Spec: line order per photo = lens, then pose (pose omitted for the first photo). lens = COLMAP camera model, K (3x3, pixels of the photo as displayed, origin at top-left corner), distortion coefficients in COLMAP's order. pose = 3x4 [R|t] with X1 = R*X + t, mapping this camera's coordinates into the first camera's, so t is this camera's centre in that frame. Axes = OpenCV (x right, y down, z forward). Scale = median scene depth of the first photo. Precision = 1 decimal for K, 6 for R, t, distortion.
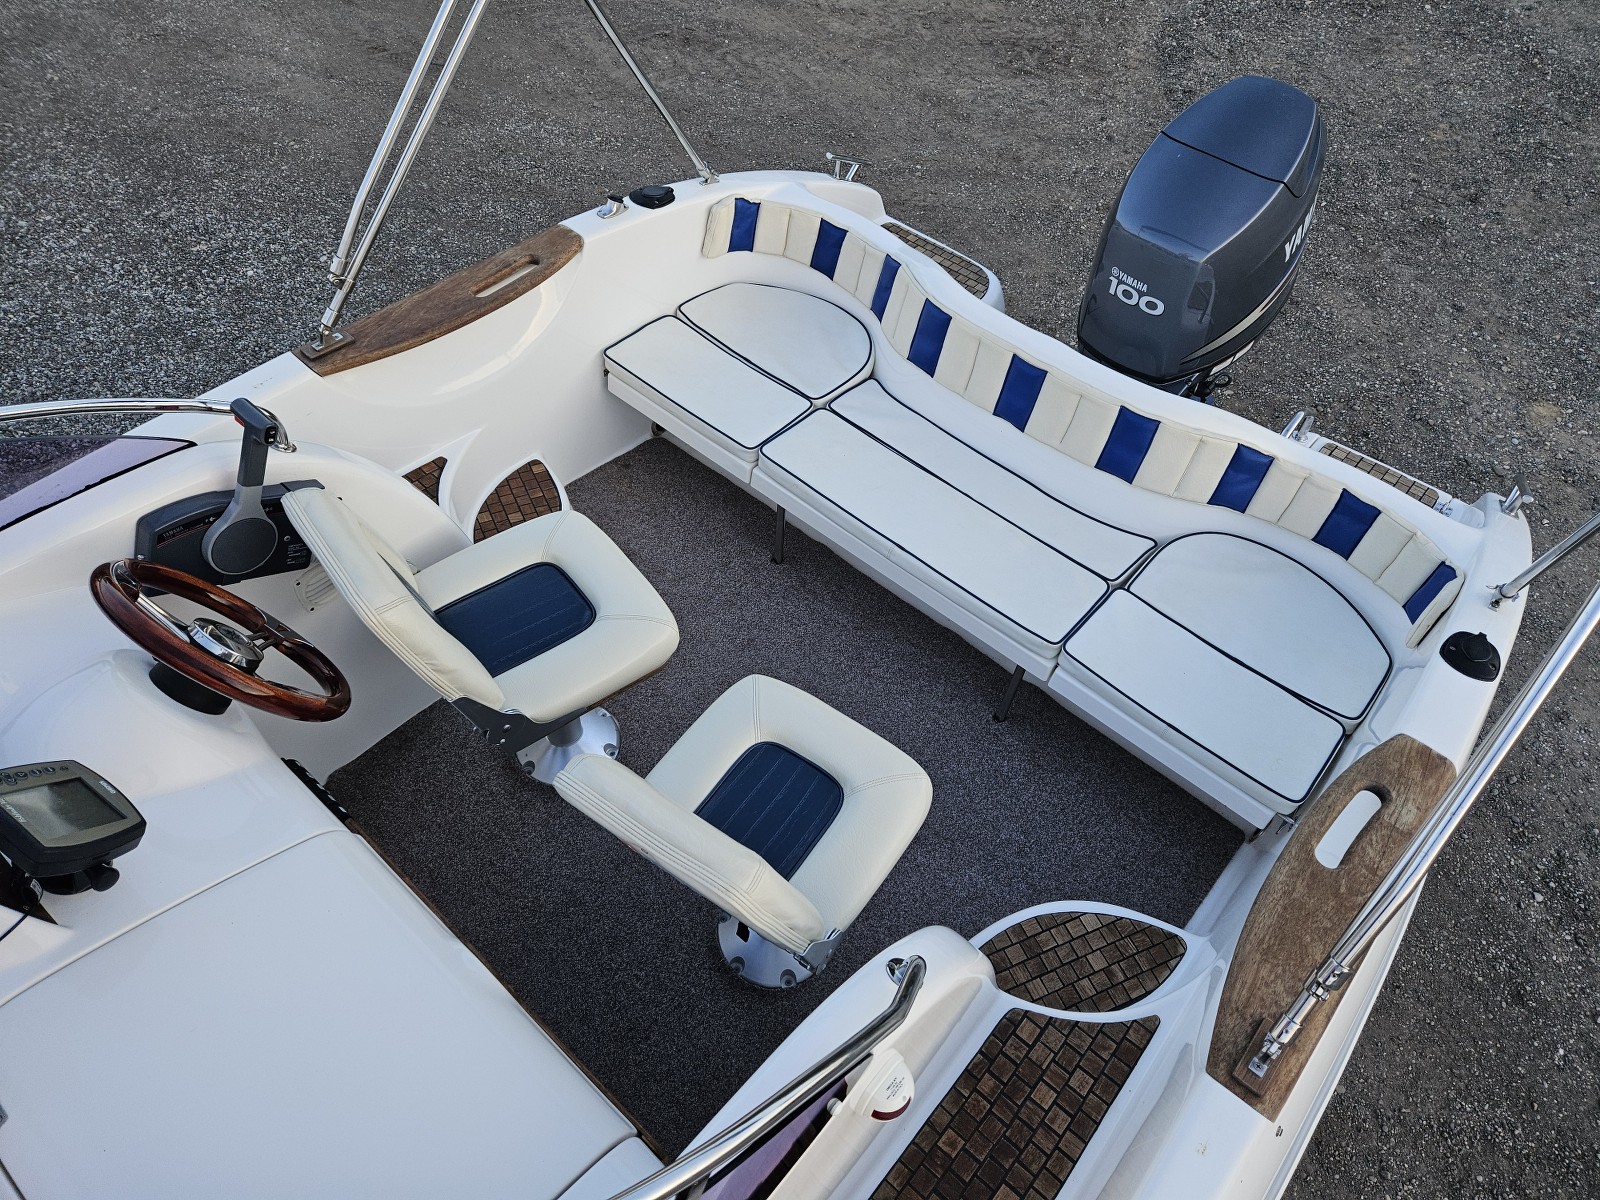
lens RADIAL K [[1071.2, 0, 805.9], [0, 1071.2, 606.4], [0, 0, 1]] dist [0.085403, -0.064743]
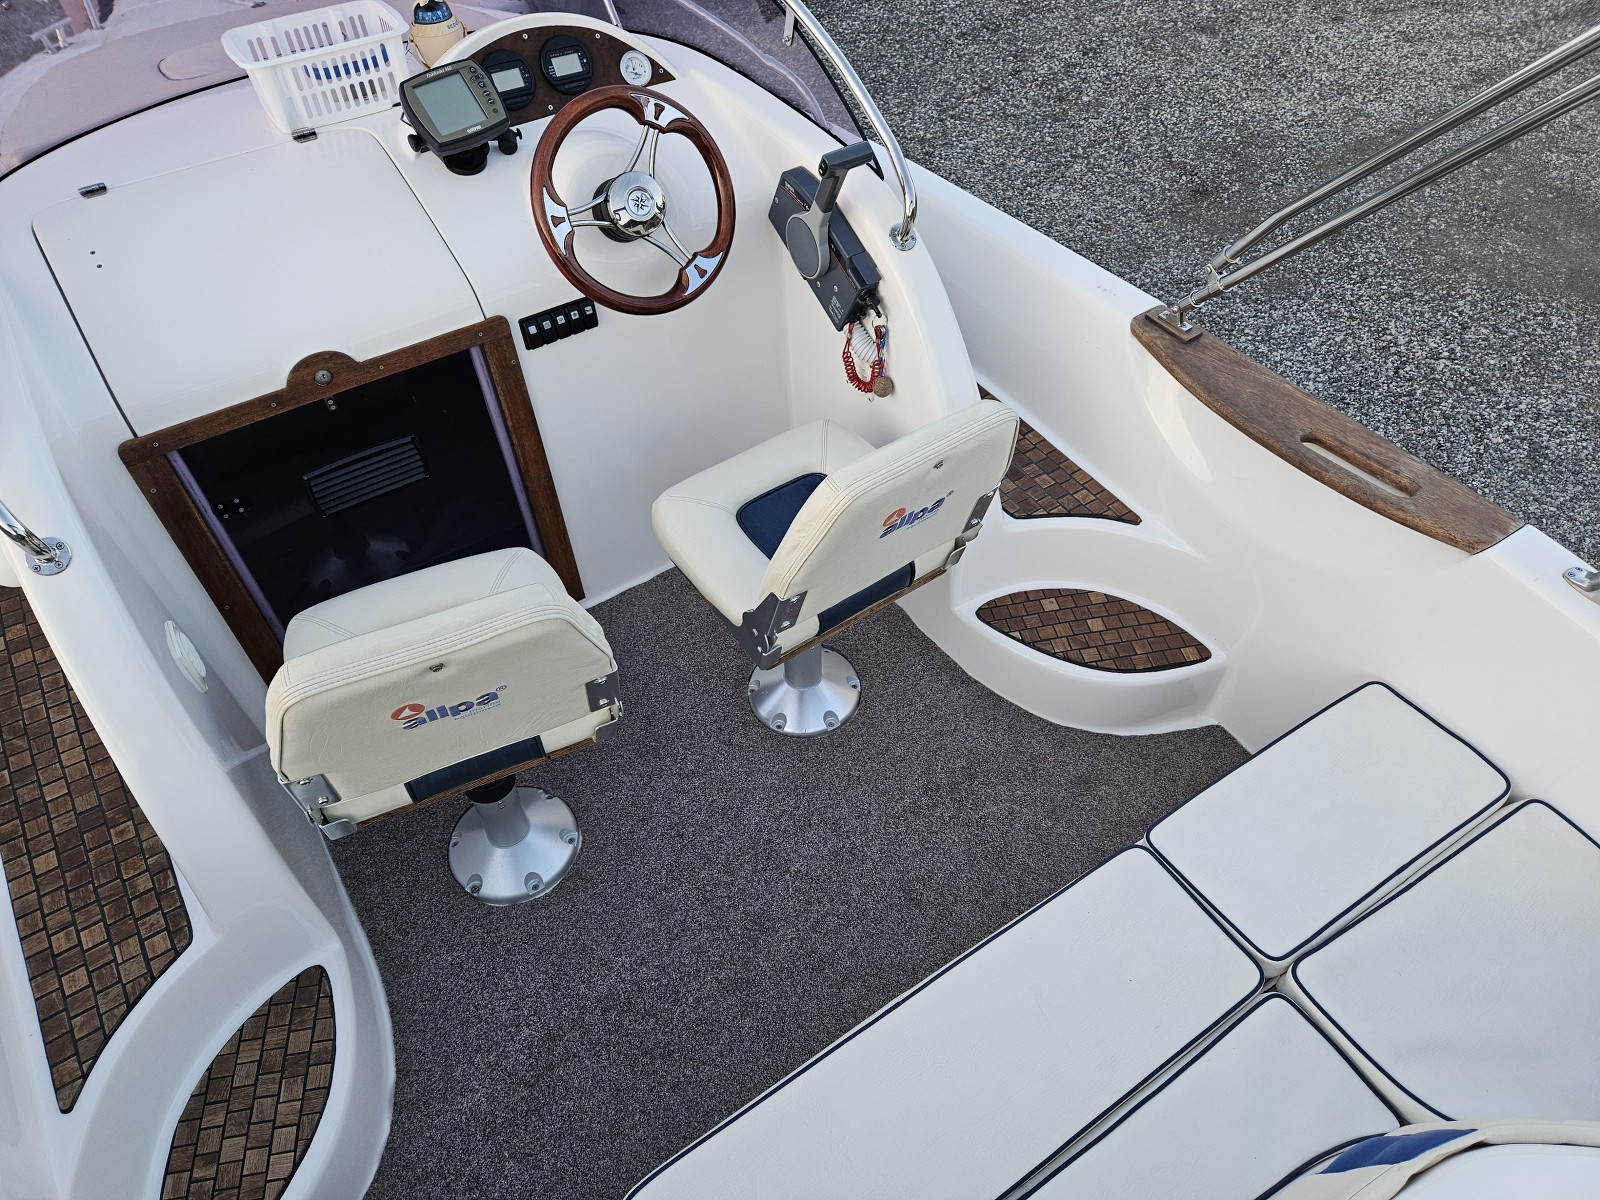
lens RADIAL K [[1085.7, 0, 805.1], [0, 1085.7, 594.6], [0, 0, 1]] dist [0.011338, -0.004686]
pose [[-0.254452, 0.682497, -0.685166, 0.484157], [-0.751120, 0.306796, 0.584547, -0.594990], [0.609158, 0.663381, 0.434572, 0.763488]]
